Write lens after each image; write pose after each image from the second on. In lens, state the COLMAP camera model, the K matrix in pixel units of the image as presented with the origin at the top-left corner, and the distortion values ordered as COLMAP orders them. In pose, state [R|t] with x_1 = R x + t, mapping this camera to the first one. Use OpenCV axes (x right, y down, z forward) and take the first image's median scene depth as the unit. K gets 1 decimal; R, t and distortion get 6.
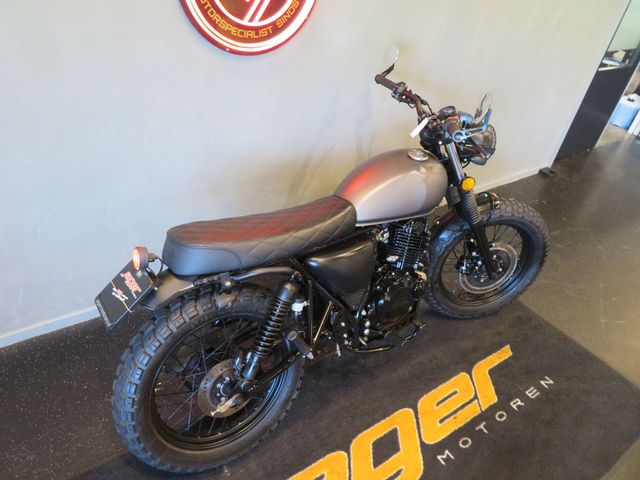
lens RADIAL K [[455.0, 0, 318.0], [0, 455.0, 239.5], [0, 0, 1]] dist [-0.006838, -0.000775]
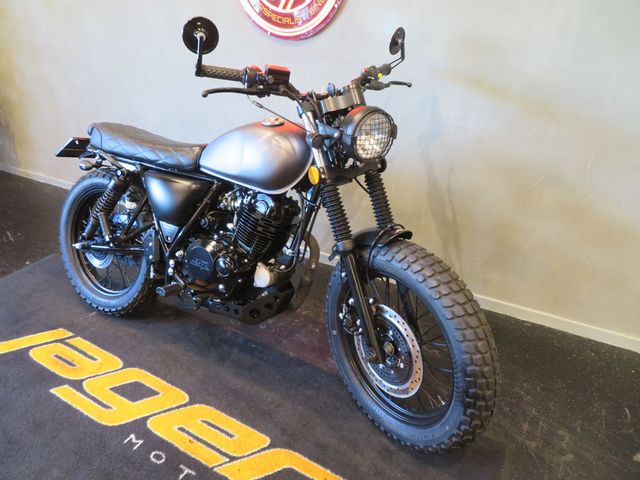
lens RADIAL K [[455.0, 0, 318.0], [0, 455.0, 239.5], [0, 0, 1]] dist [-0.006838, -0.000775]
pose [[0.418684, 0.309790, -0.853659, 1.035111], [-0.486929, 0.870048, 0.076919, -0.092362], [0.766553, 0.383467, 0.515121, 0.668520]]
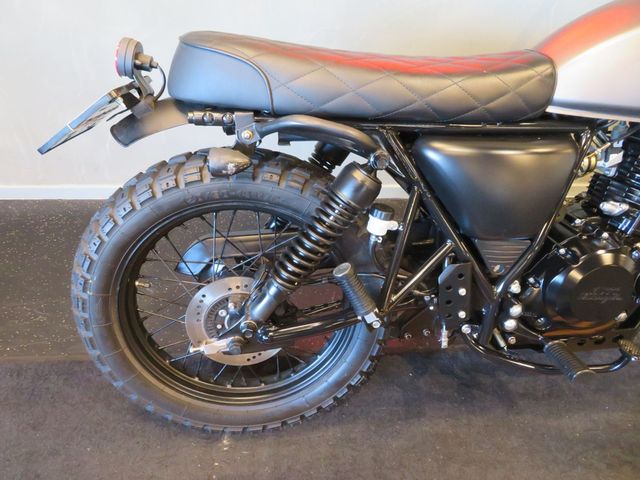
lens RADIAL K [[455.0, 0, 318.0], [0, 455.0, 239.5], [0, 0, 1]] dist [-0.006838, -0.000775]
pose [[0.860123, 0.279152, -0.426923, 0.107104], [-0.252321, 0.960234, 0.119517, 0.097888], [0.443309, 0.004923, 0.896355, 0.414332]]
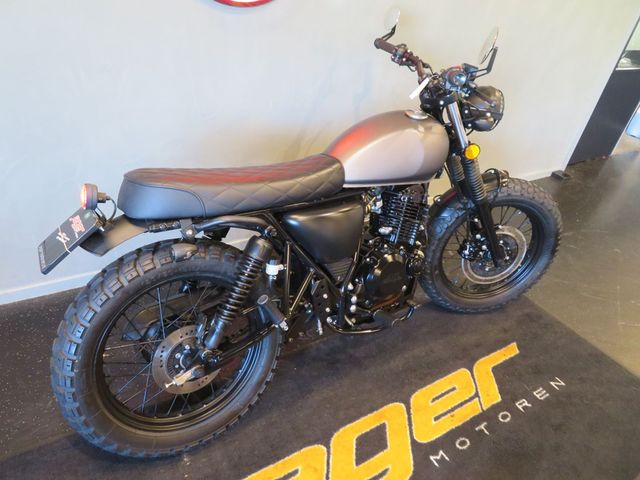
lens RADIAL K [[455.0, 0, 318.0], [0, 455.0, 239.5], [0, 0, 1]] dist [-0.006838, -0.000775]
pose [[0.999140, 0.035017, -0.022186, 0.051238], [-0.035981, 0.998353, -0.044678, 0.105355], [0.020585, 0.045438, 0.998755, 0.101445]]
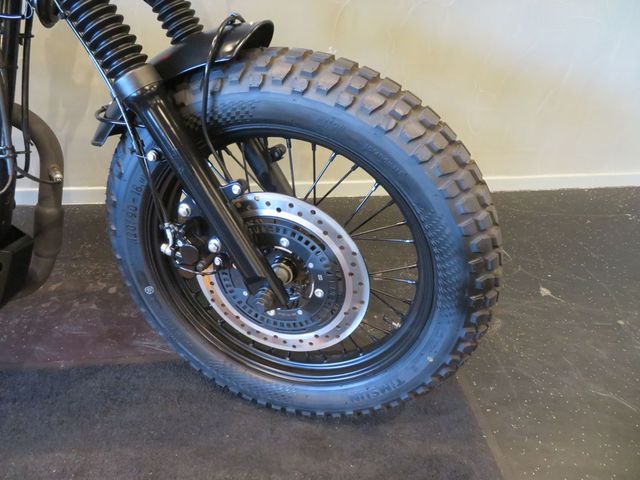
lens RADIAL K [[455.0, 0, 318.0], [0, 455.0, 239.5], [0, 0, 1]] dist [-0.006838, -0.000775]
pose [[0.886829, 0.193309, -0.419722, 0.666758], [-0.220711, 0.975187, -0.017203, 0.043612], [0.405982, 0.107894, 0.907490, 0.875777]]
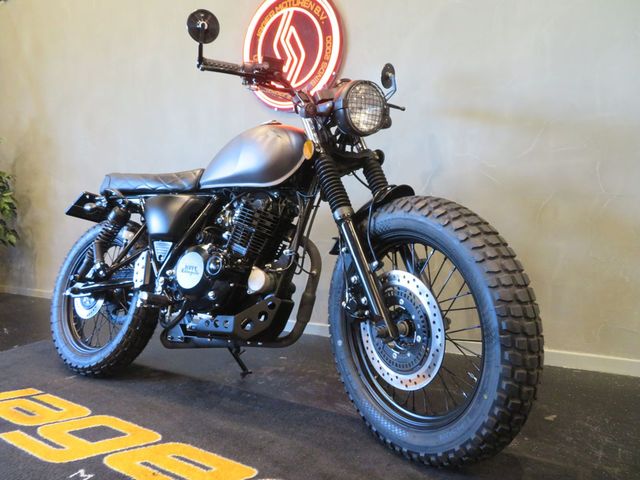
lens RADIAL K [[455.0, 0, 318.0], [0, 455.0, 239.5], [0, 0, 1]] dist [-0.006838, -0.000775]
pose [[0.379049, -0.069872, -0.922735, 1.036655], [-0.466217, 0.846927, -0.255648, 0.191943], [0.799352, 0.527097, 0.288452, 0.893076]]
